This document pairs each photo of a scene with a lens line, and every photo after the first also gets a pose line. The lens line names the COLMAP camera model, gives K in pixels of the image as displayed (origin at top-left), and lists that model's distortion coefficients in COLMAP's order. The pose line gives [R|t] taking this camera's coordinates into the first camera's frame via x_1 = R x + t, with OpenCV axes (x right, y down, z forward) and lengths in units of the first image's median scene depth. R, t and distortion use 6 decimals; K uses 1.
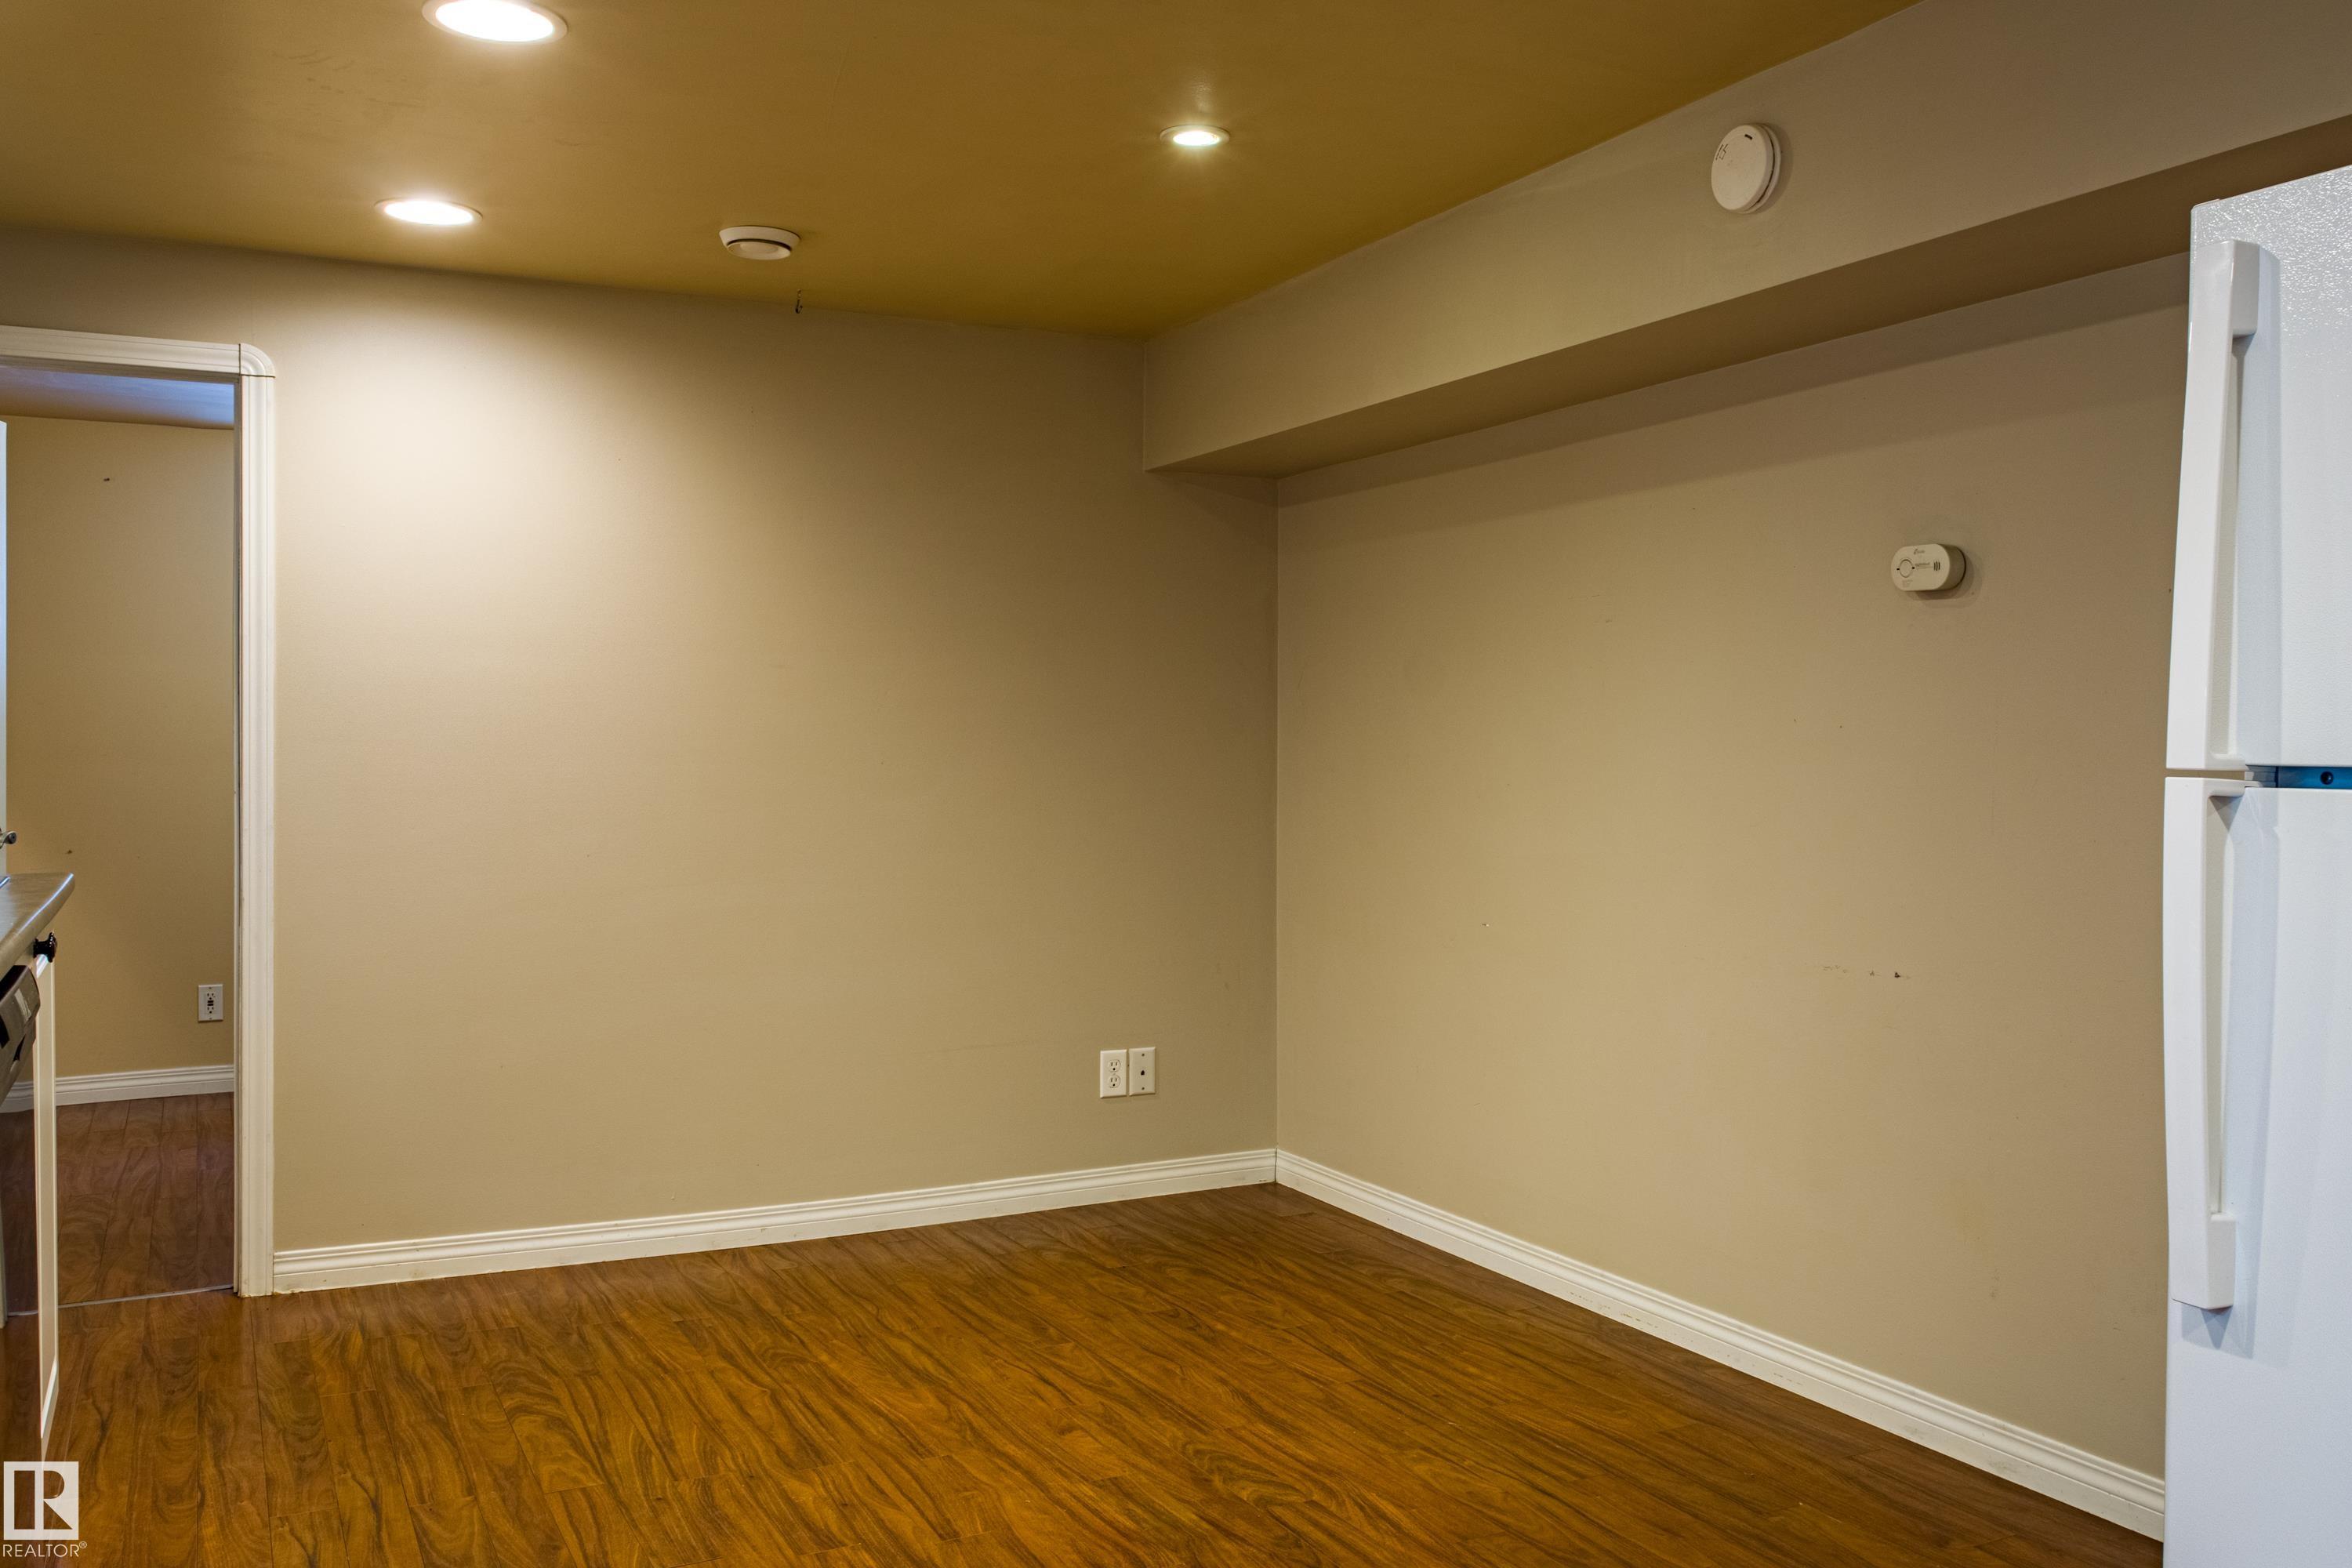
lens RADIAL K [[2008.3, 0, 1279.7], [0, 2008.3, 749.4], [0, 0, 1]] dist [-0.010909, 0.017124]
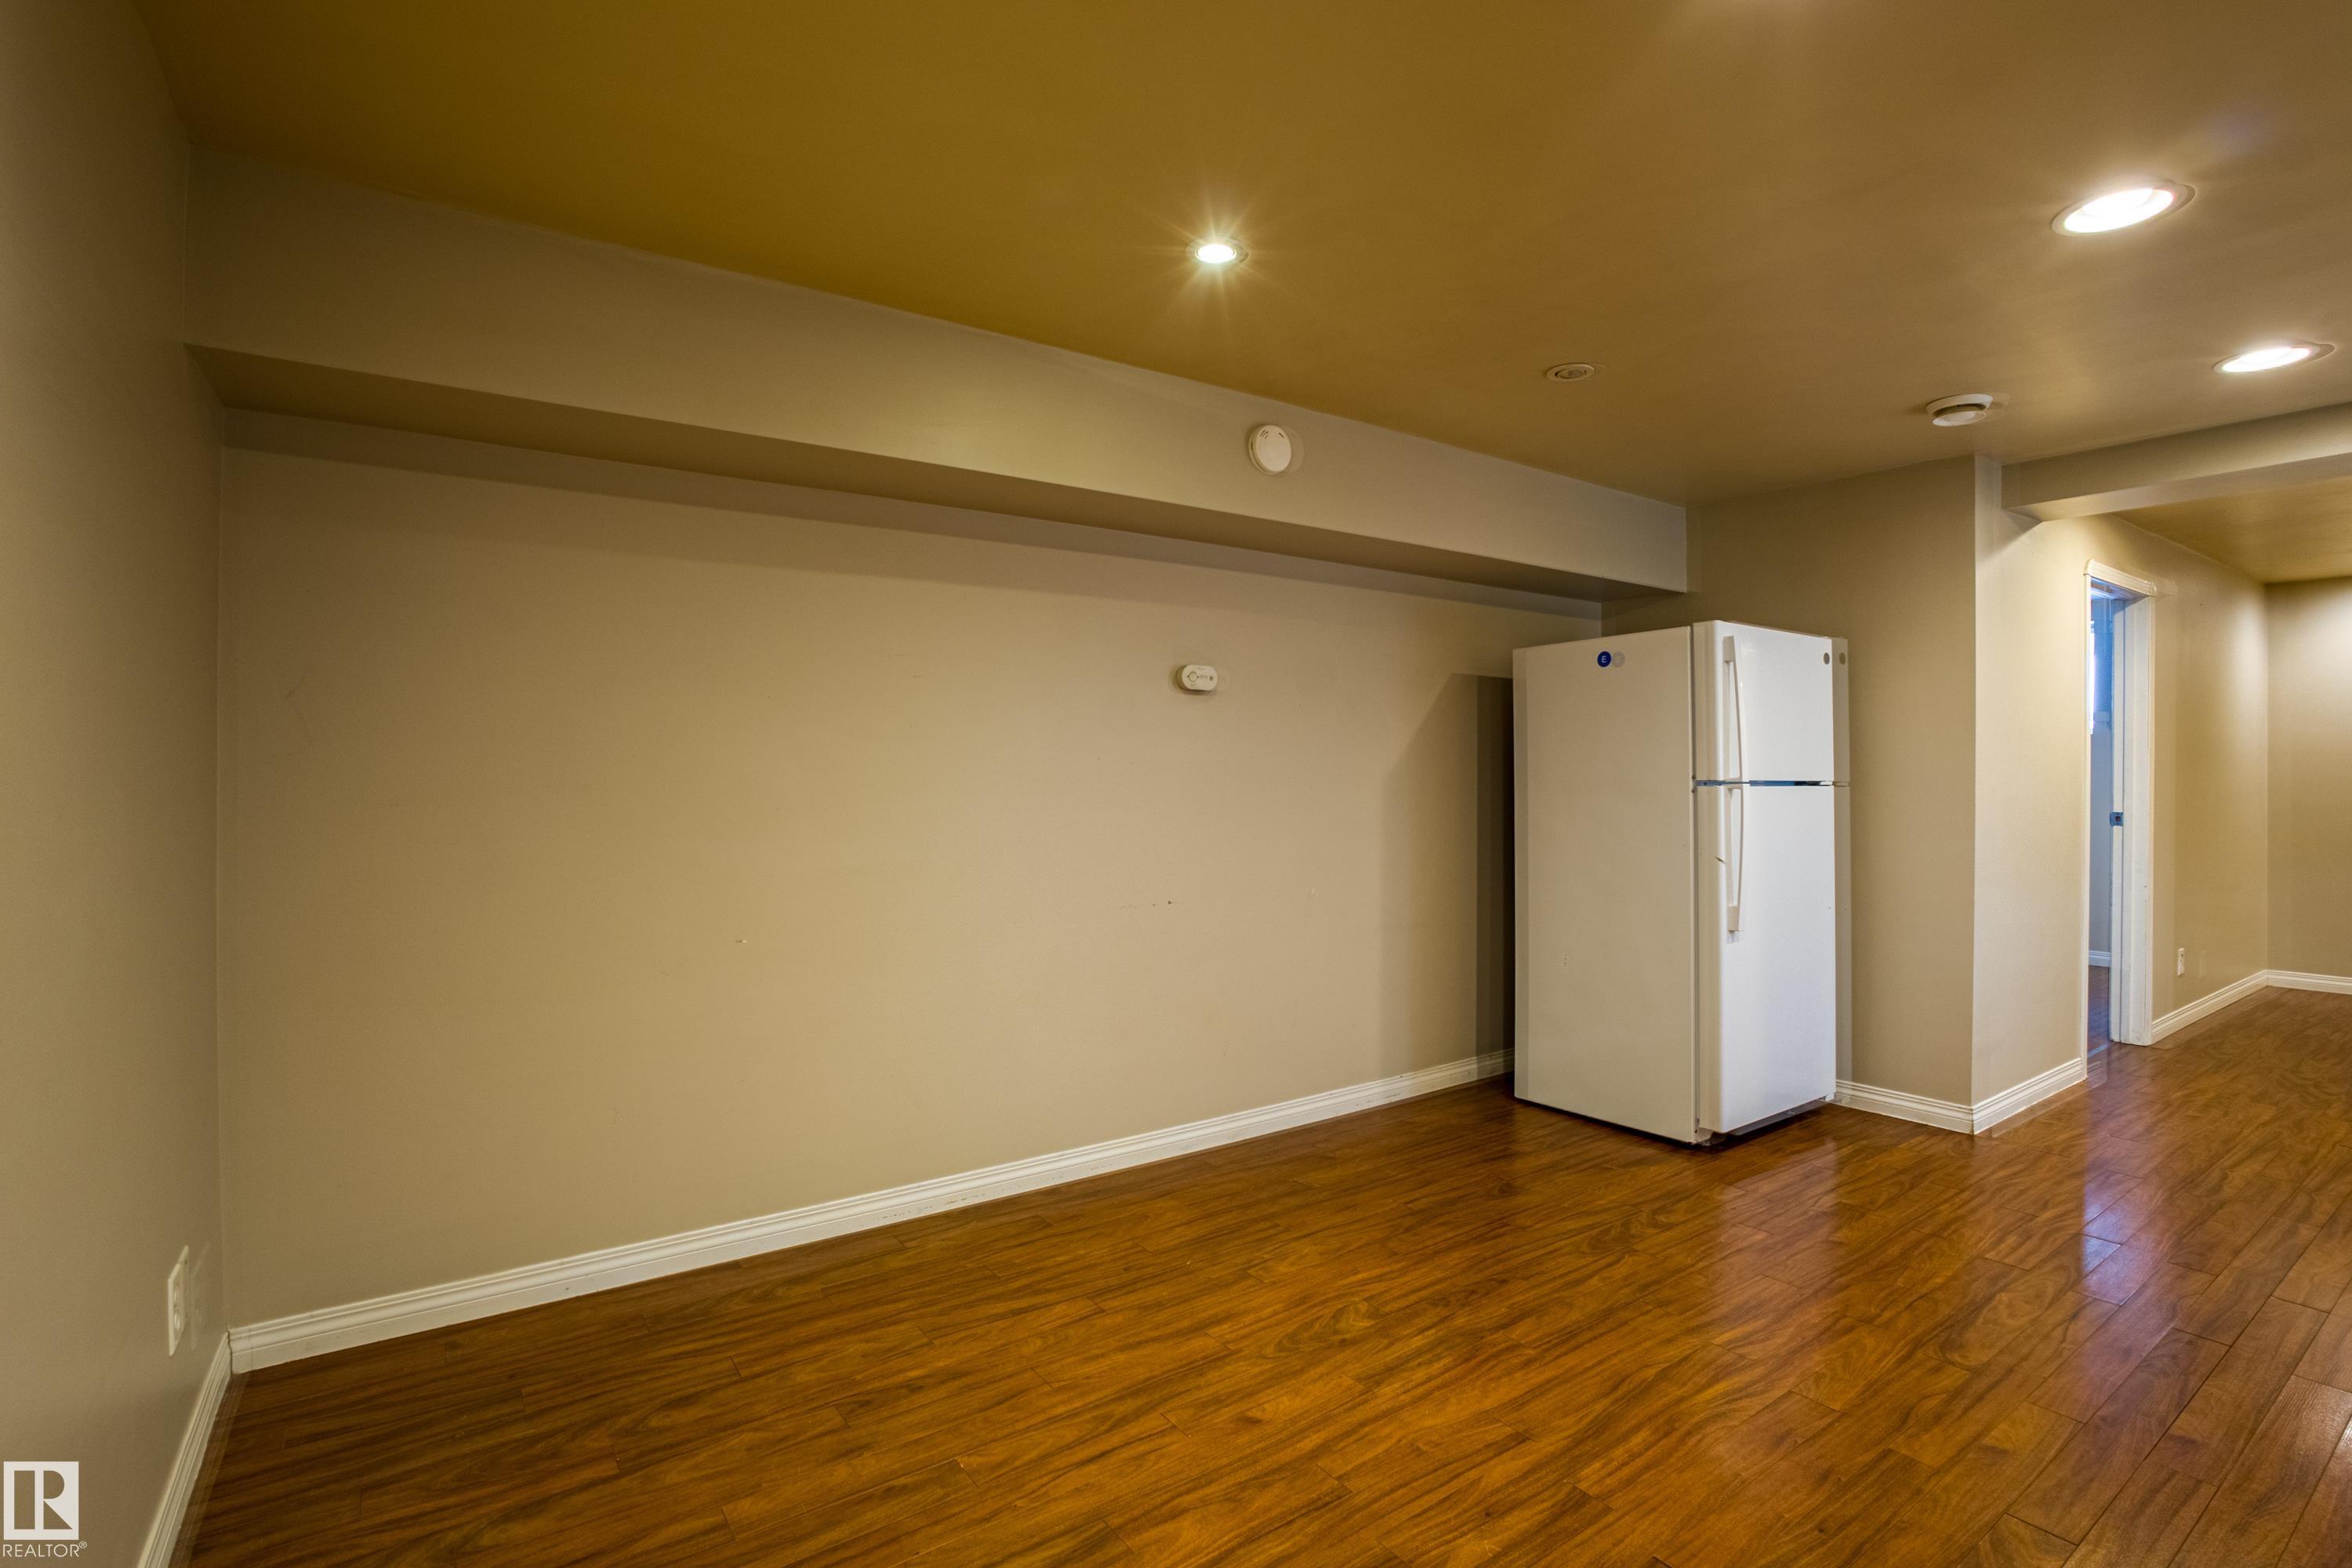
lens RADIAL K [[1131.5, 0, 1181.2], [0, 1131.5, 776.0], [0, 0, 1]] dist [-0.046859, 0.014022]
pose [[-0.133122, -0.005766, 0.991083, -0.659856], [-0.000188, 0.999983, 0.005792, -0.006028], [-0.991100, 0.000584, -0.133120, 1.070945]]
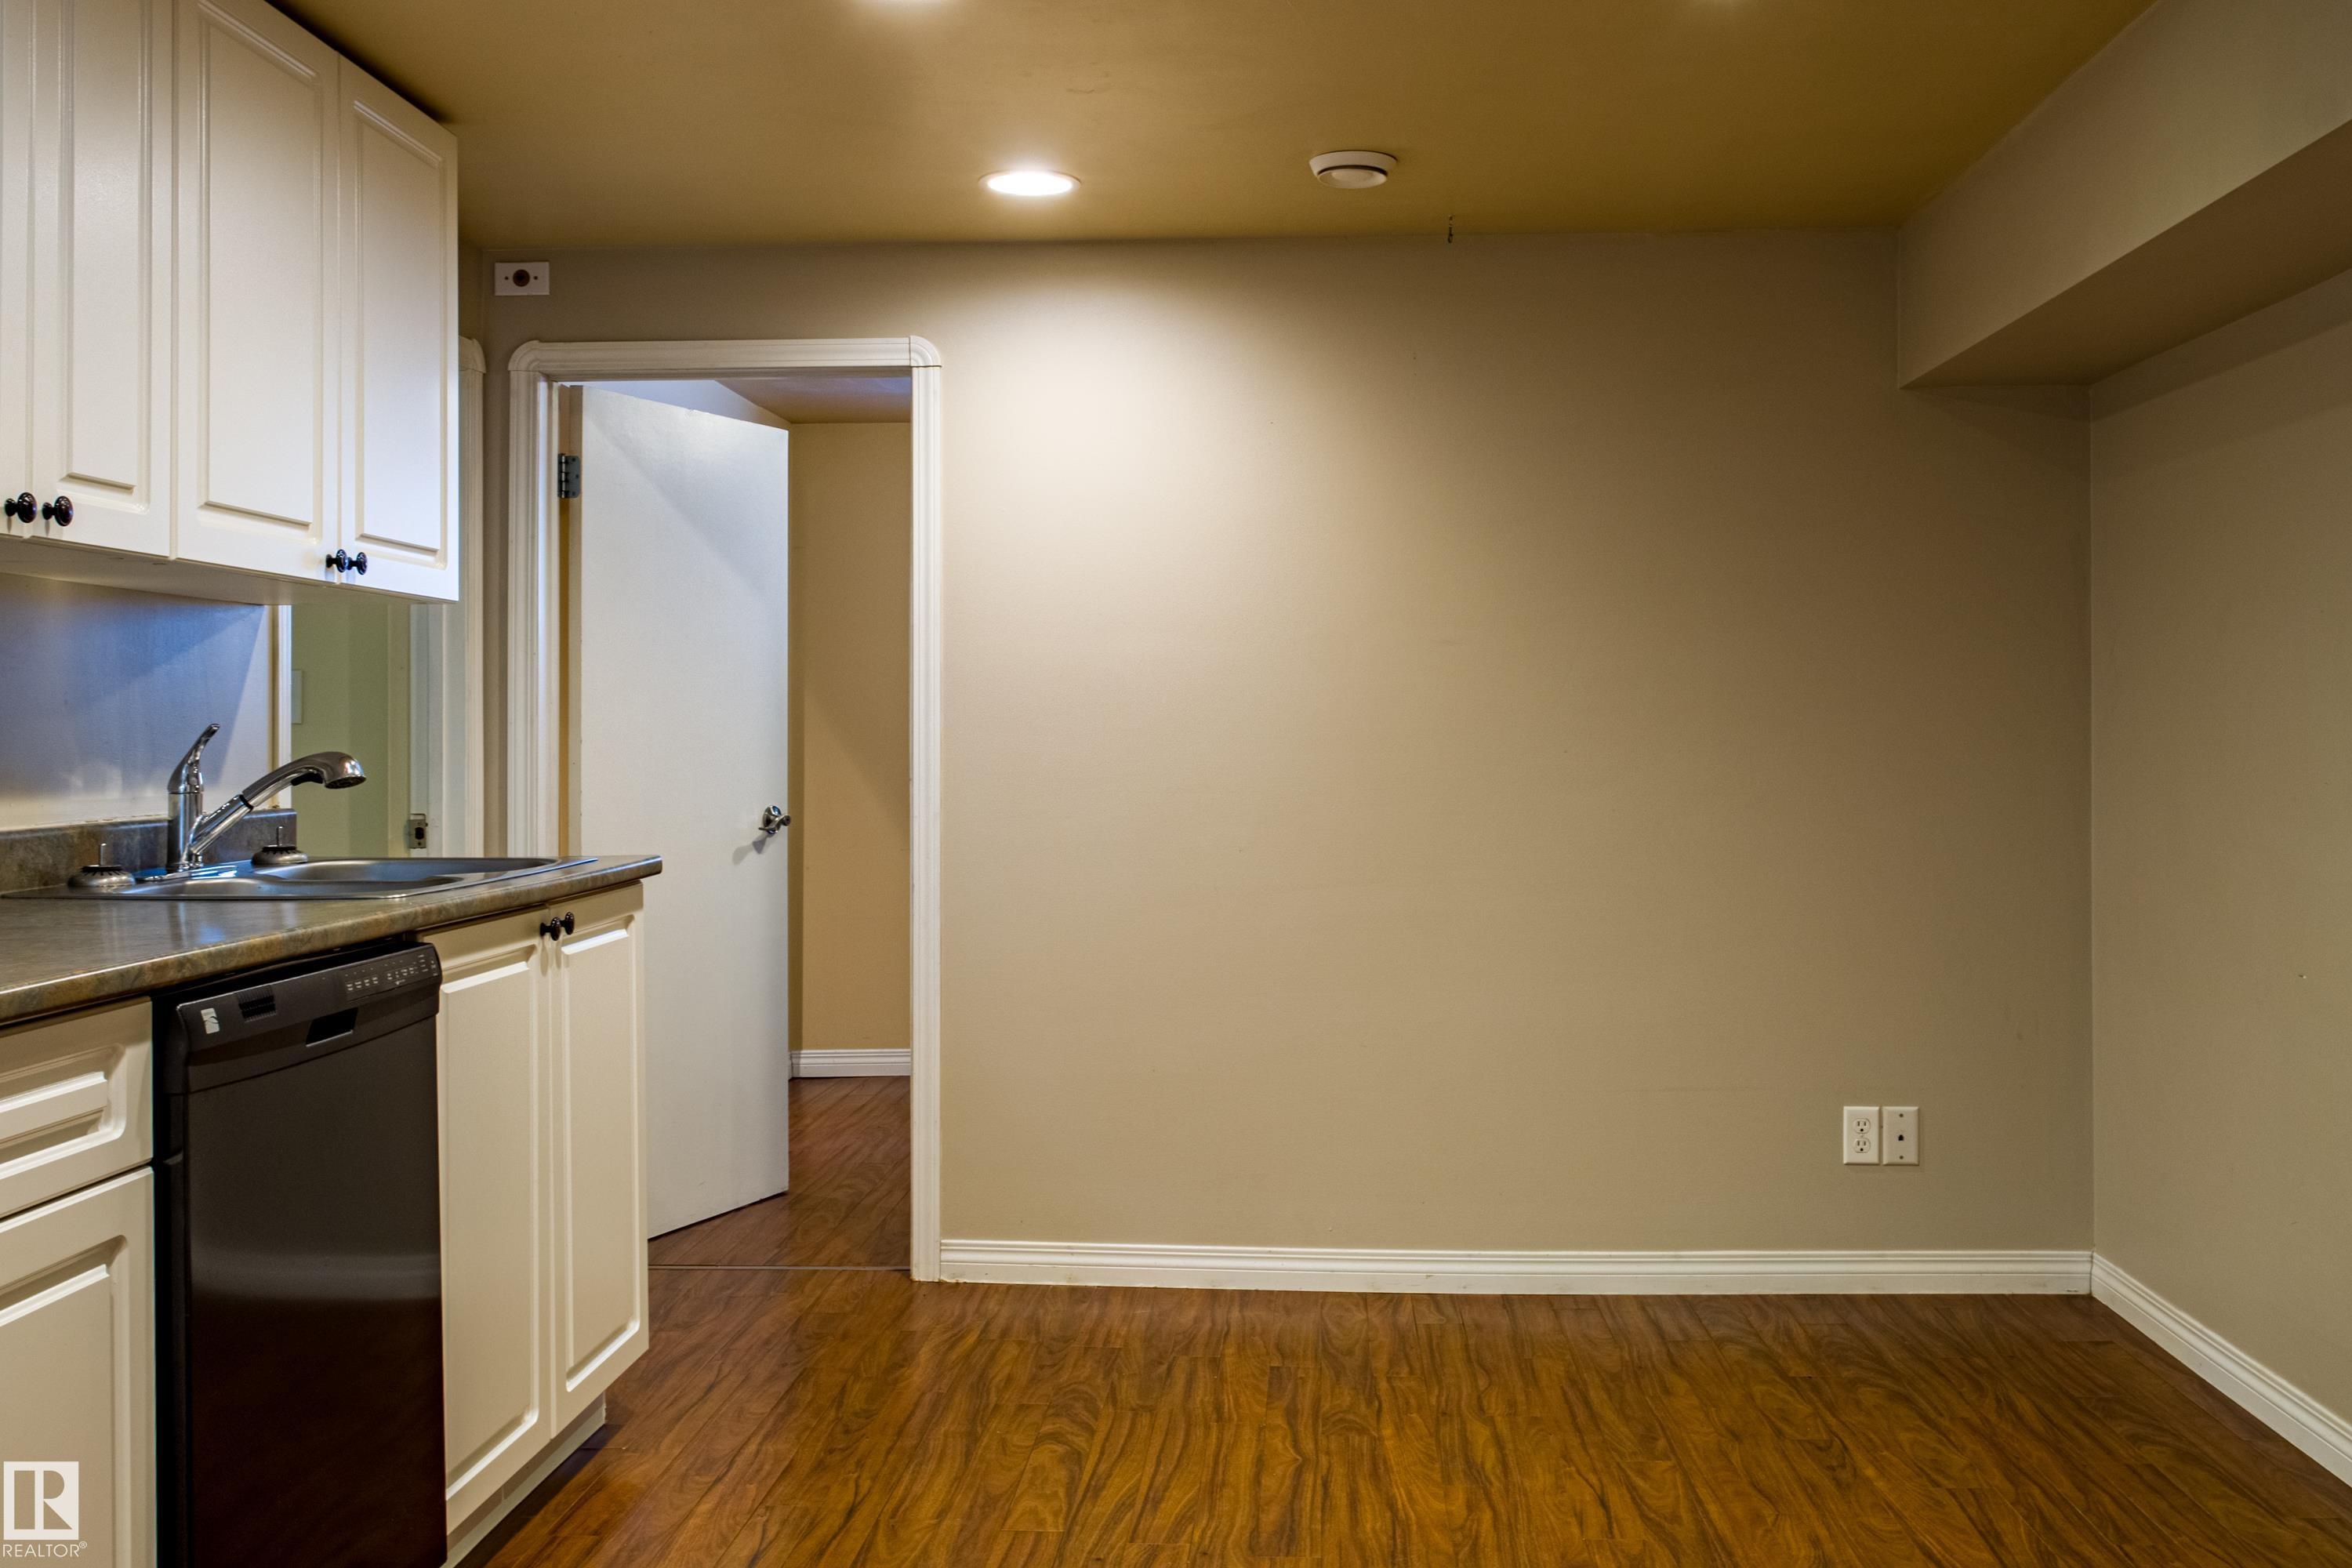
lens RADIAL K [[2227.7, 0, 1208.1], [0, 2227.7, 722.9], [0, 0, 1]] dist [-0.004733, 0.000000]
pose [[0.856328, -0.005798, -0.516400, 0.226680], [0.003024, 0.999976, -0.006213, -0.000053], [0.516424, 0.003758, 0.856325, 0.138069]]
